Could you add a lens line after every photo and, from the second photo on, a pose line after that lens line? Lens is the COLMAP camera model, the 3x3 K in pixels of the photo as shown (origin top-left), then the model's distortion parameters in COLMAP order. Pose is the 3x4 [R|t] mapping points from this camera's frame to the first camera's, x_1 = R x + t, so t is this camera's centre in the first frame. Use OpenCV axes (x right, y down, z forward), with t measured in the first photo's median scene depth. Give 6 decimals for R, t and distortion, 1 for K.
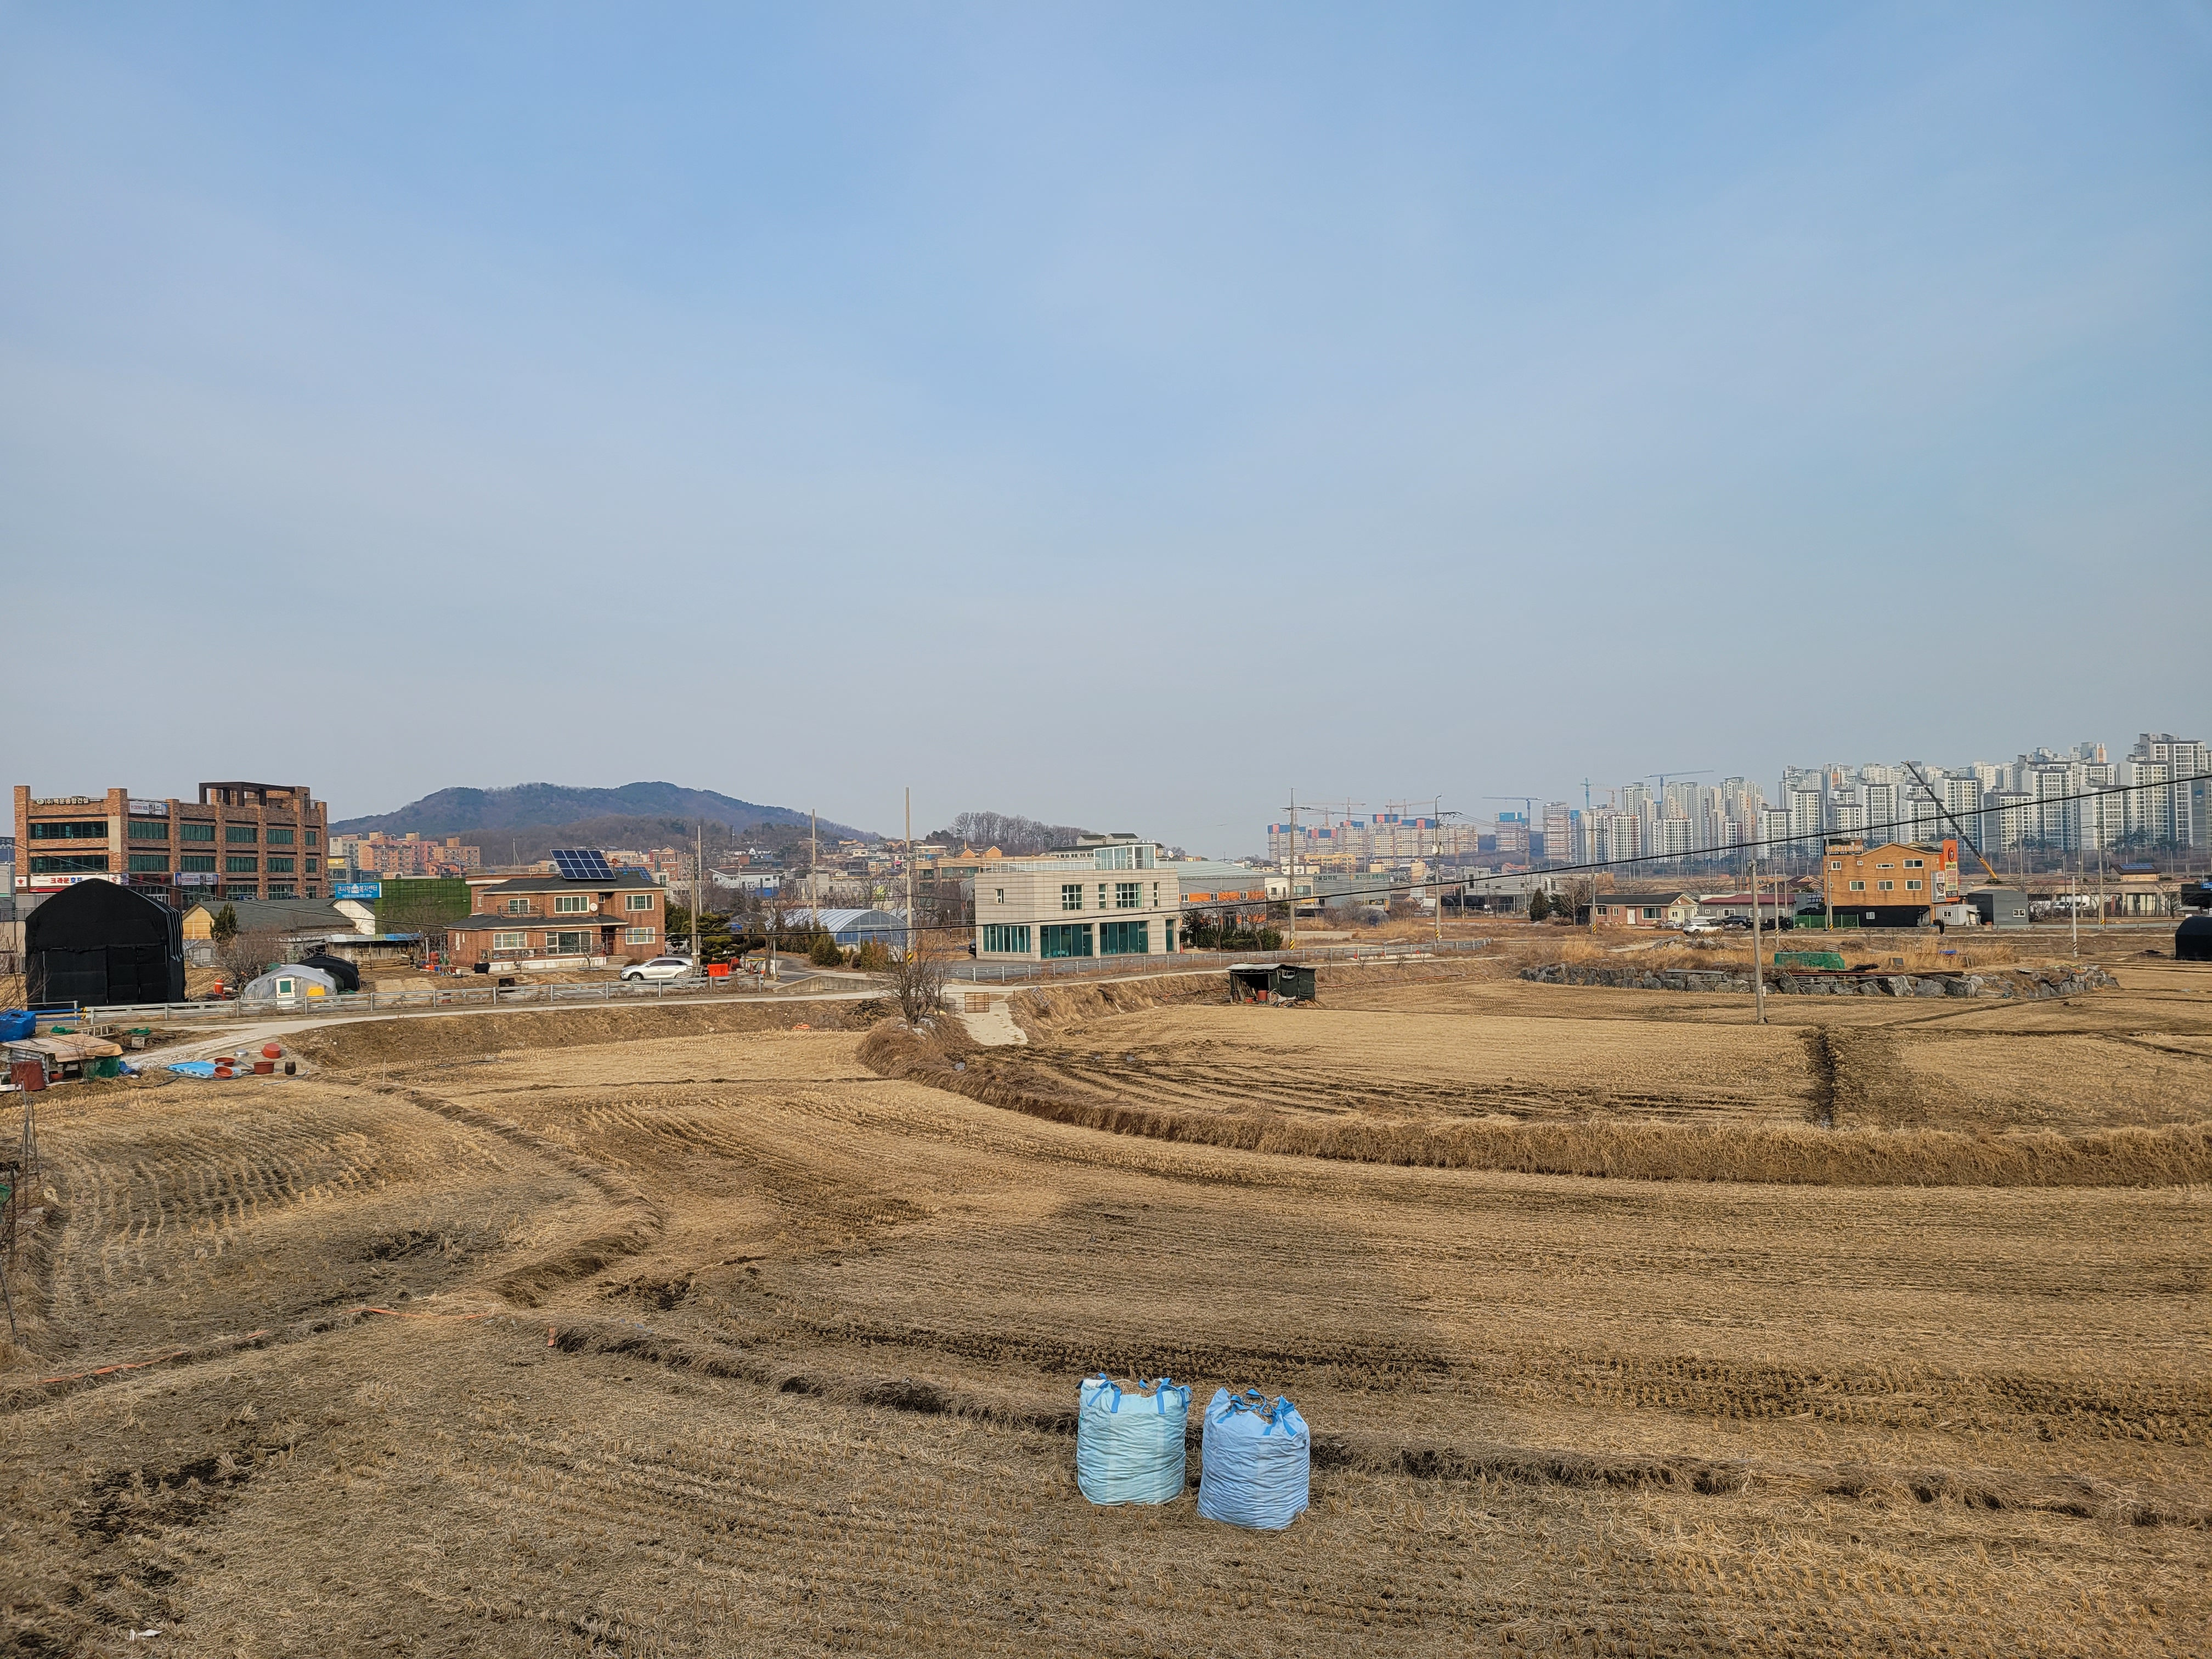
lens RADIAL K [[1641.1, 0, 1082.0], [0, 1641.1, 829.9], [0, 0, 1]] dist [0.057888, -0.036671]
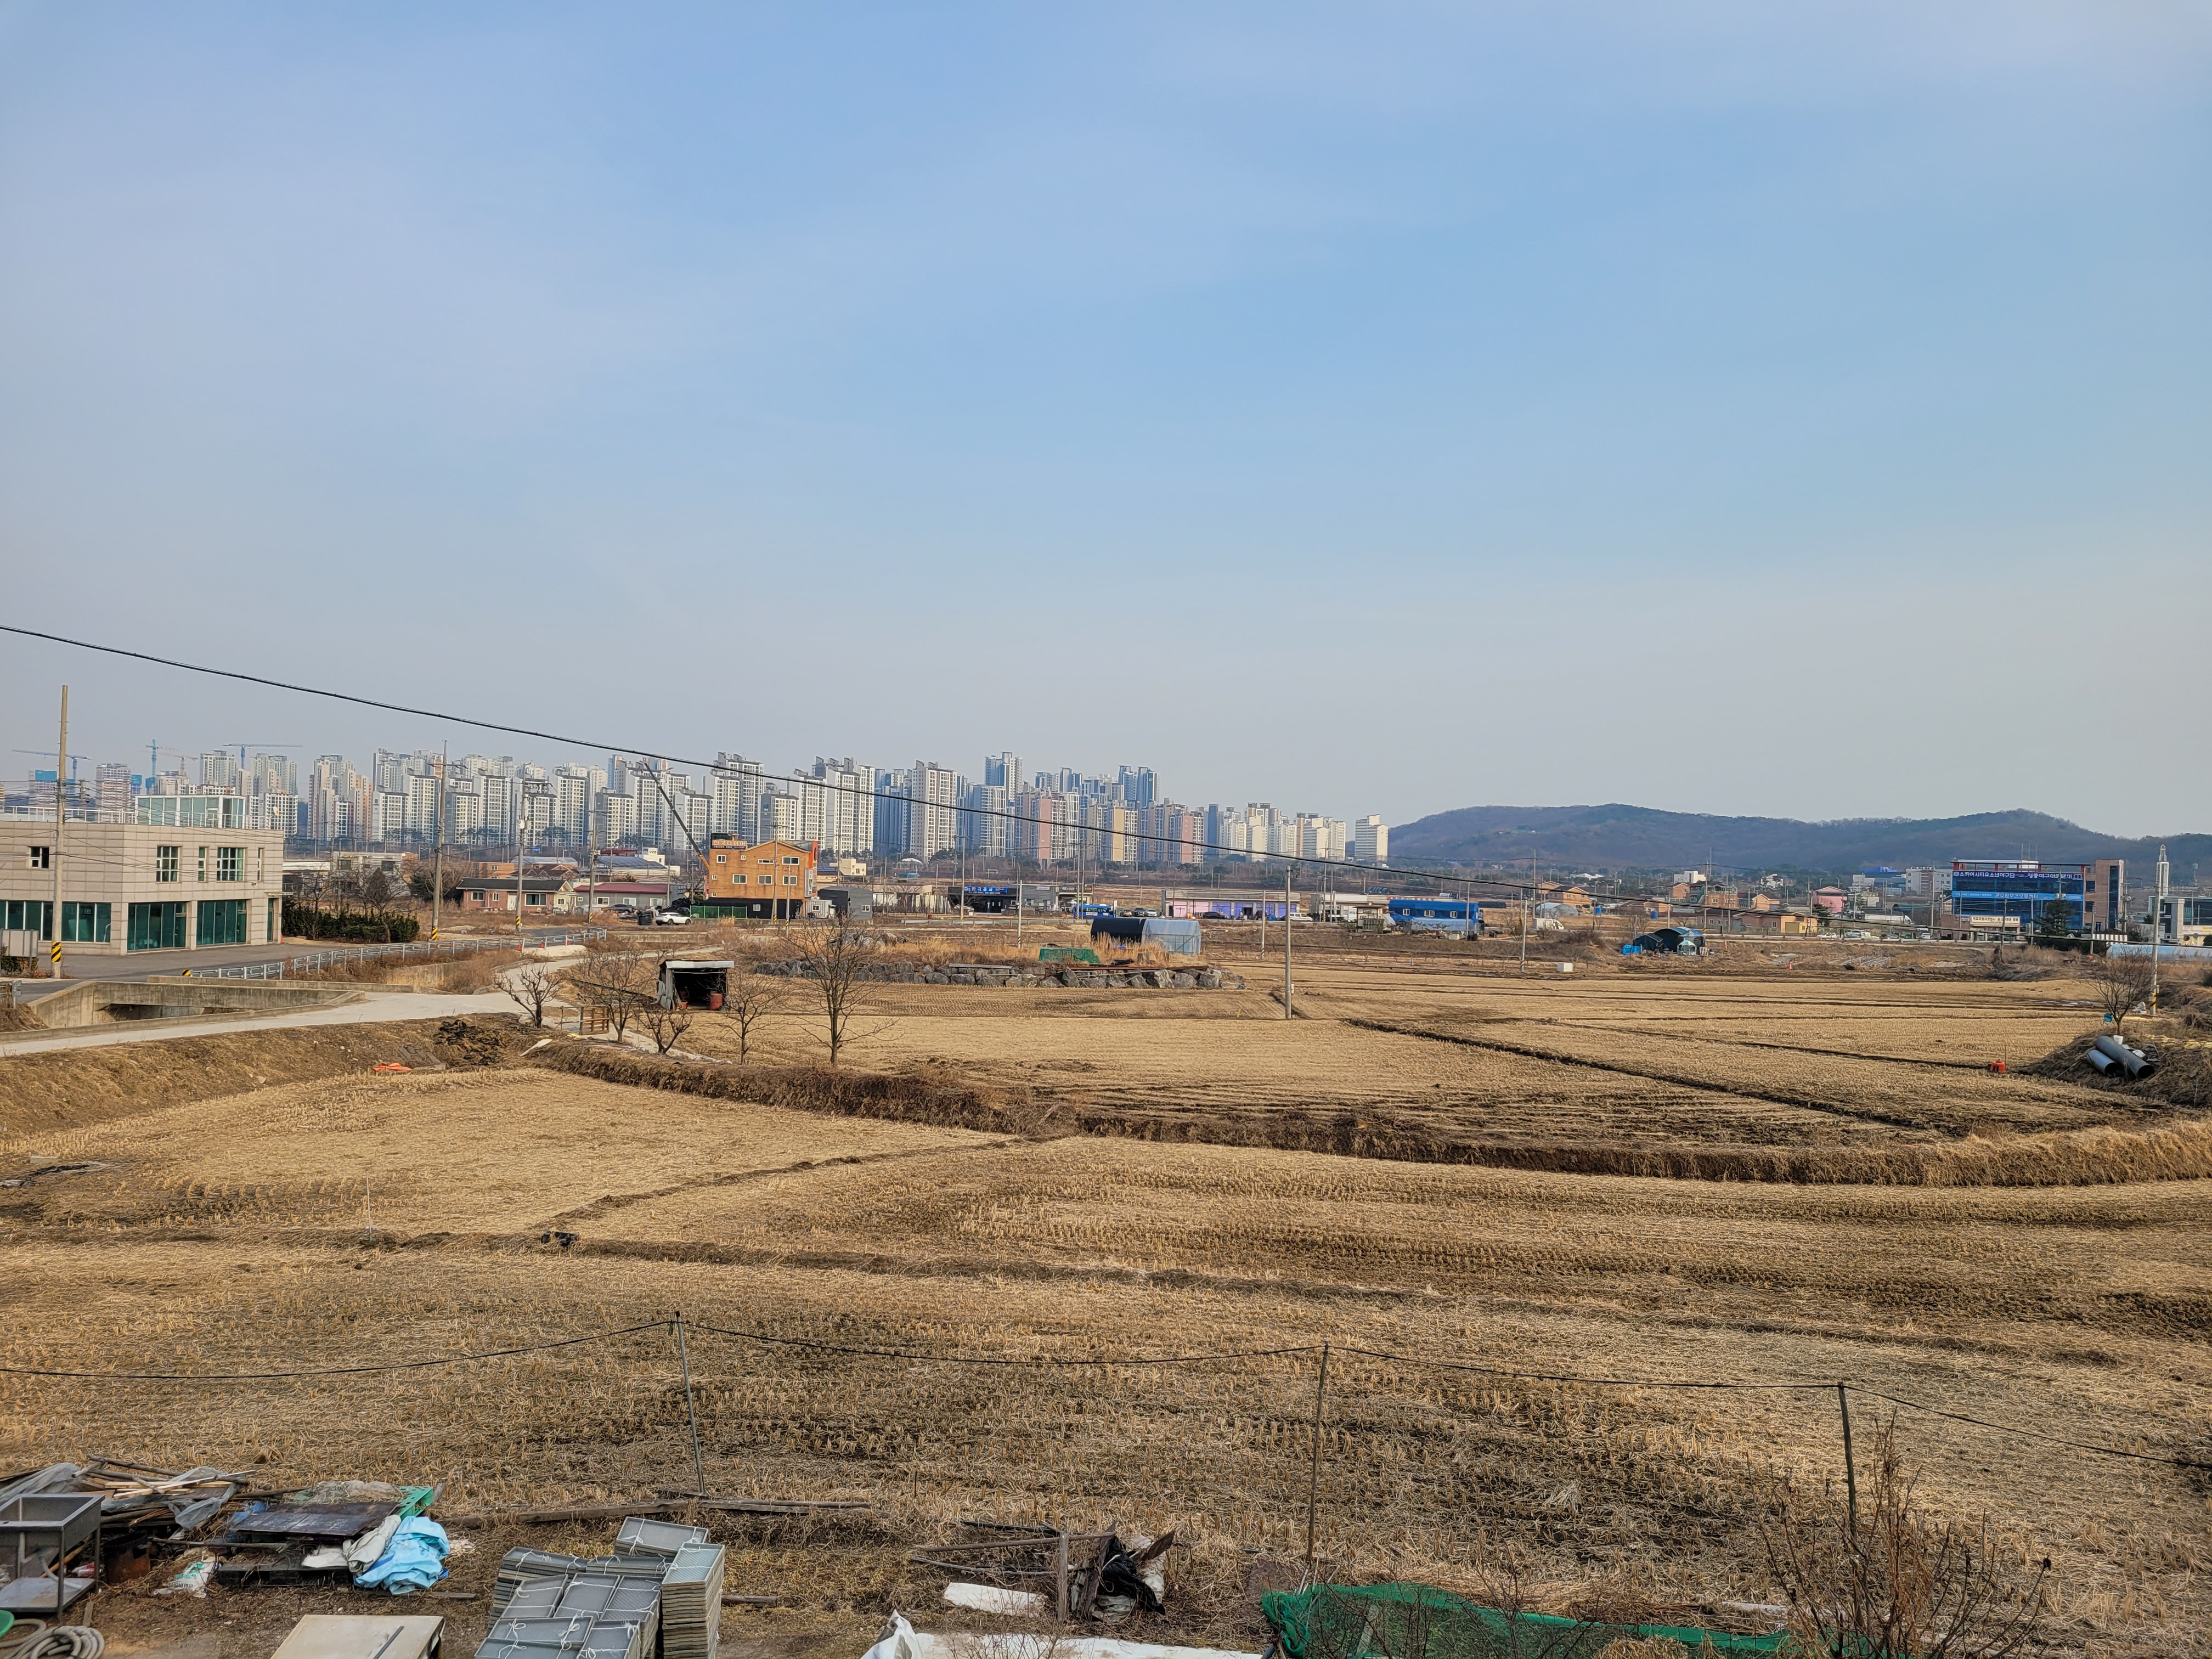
lens RADIAL K [[1641.1, 0, 1082.0], [0, 1641.1, 829.9], [0, 0, 1]] dist [0.057888, -0.036671]
pose [[0.657737, 0.059517, 0.750893, -0.279322], [-0.066929, 0.997548, -0.020442, 0.014588], [-0.750268, -0.036811, 0.660108, 0.229158]]
